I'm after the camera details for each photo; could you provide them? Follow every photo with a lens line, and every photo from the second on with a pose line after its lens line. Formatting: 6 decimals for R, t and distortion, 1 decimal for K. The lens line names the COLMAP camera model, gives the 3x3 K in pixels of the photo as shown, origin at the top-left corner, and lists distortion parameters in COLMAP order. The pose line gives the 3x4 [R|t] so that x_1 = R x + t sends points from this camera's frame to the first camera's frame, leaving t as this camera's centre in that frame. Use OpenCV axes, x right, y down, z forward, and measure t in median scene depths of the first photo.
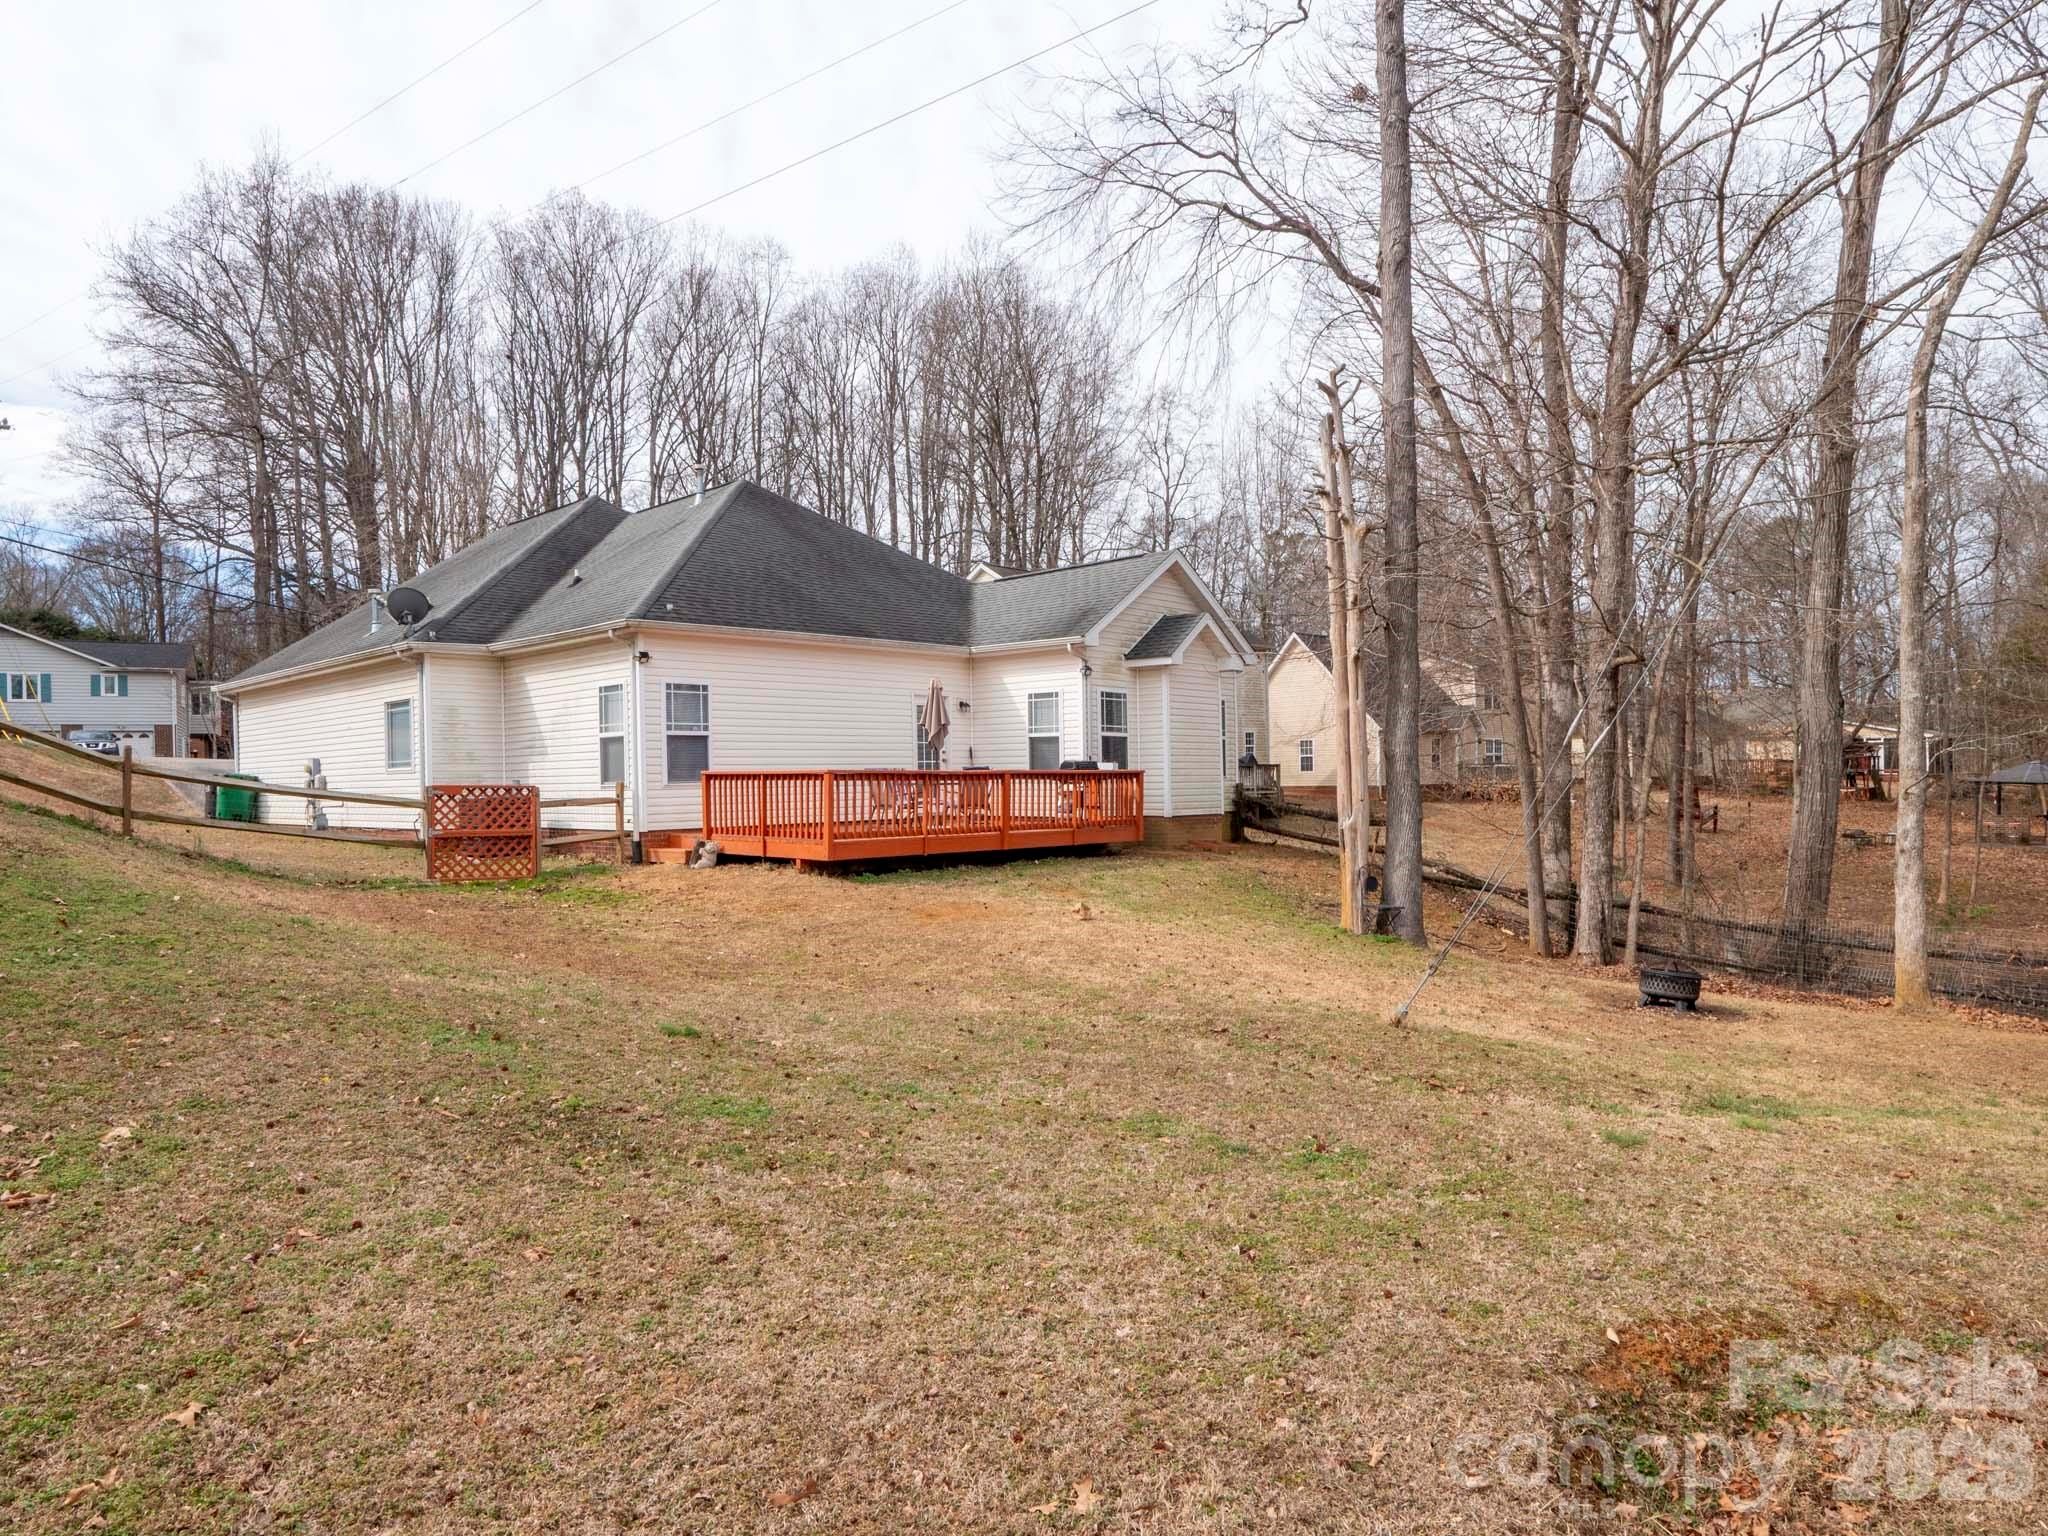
lens RADIAL K [[1242.2, 0, 1031.0], [0, 1242.2, 770.7], [0, 0, 1]] dist [-0.027750, 0.009973]
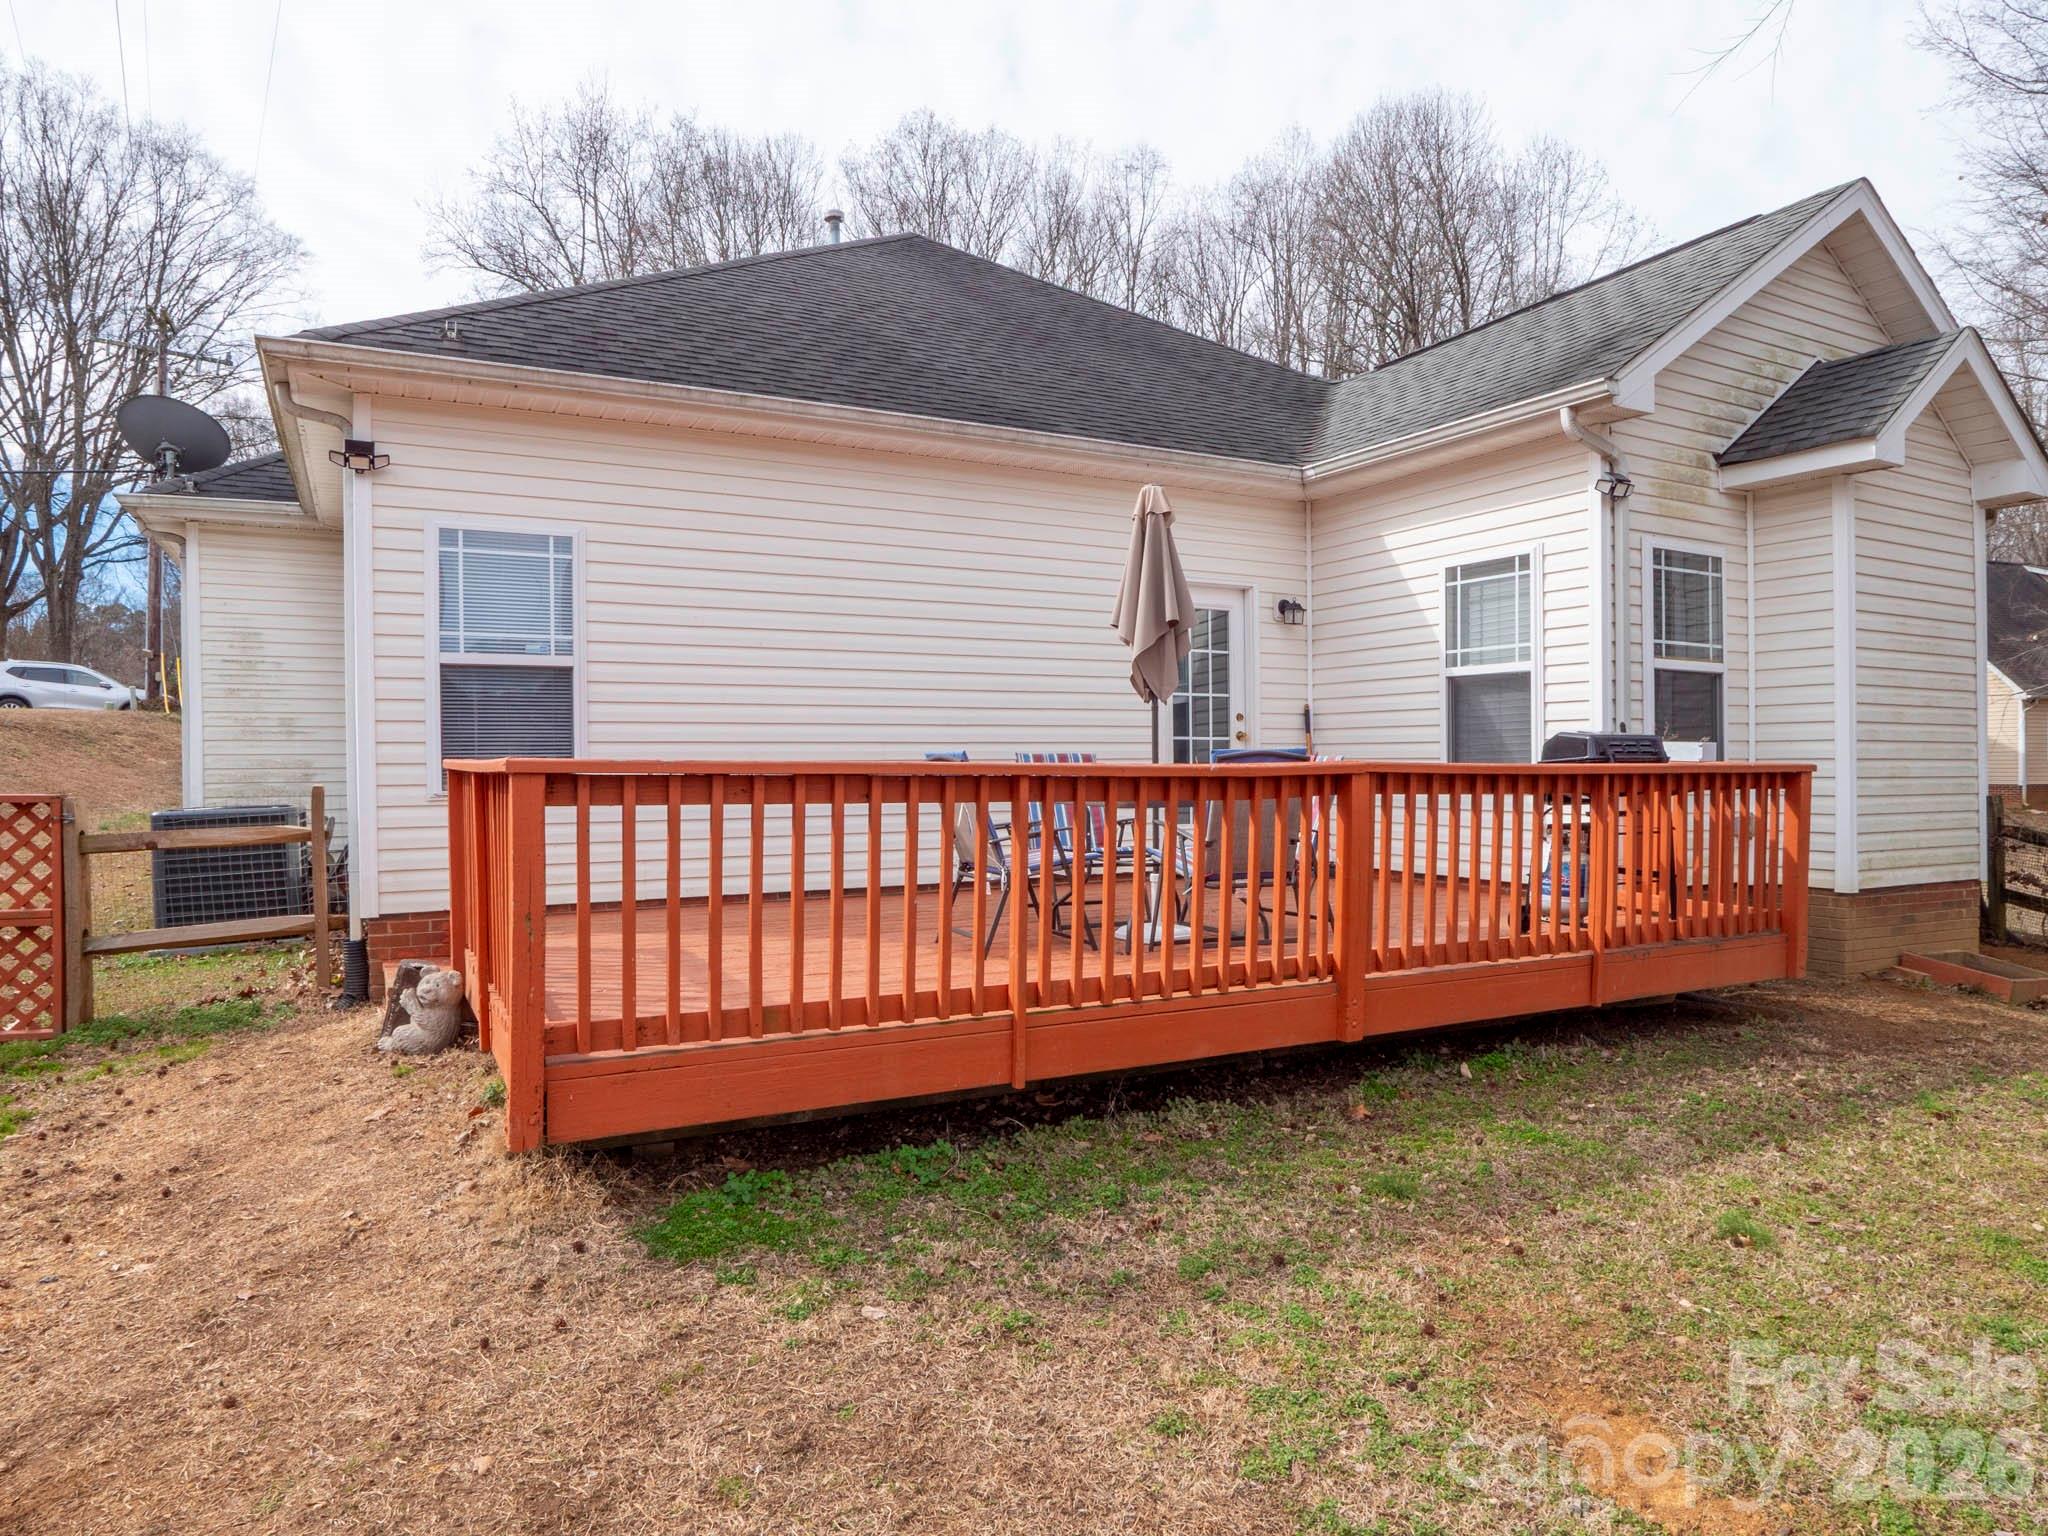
lens RADIAL K [[1242.2, 0, 1031.0], [0, 1242.2, 770.7], [0, 0, 1]] dist [-0.027750, 0.009973]
pose [[0.946215, 0.010098, -0.323381, 0.000901], [-0.005942, 0.999887, 0.013838, -0.001981], [0.323484, -0.011172, 0.946168, 0.613895]]
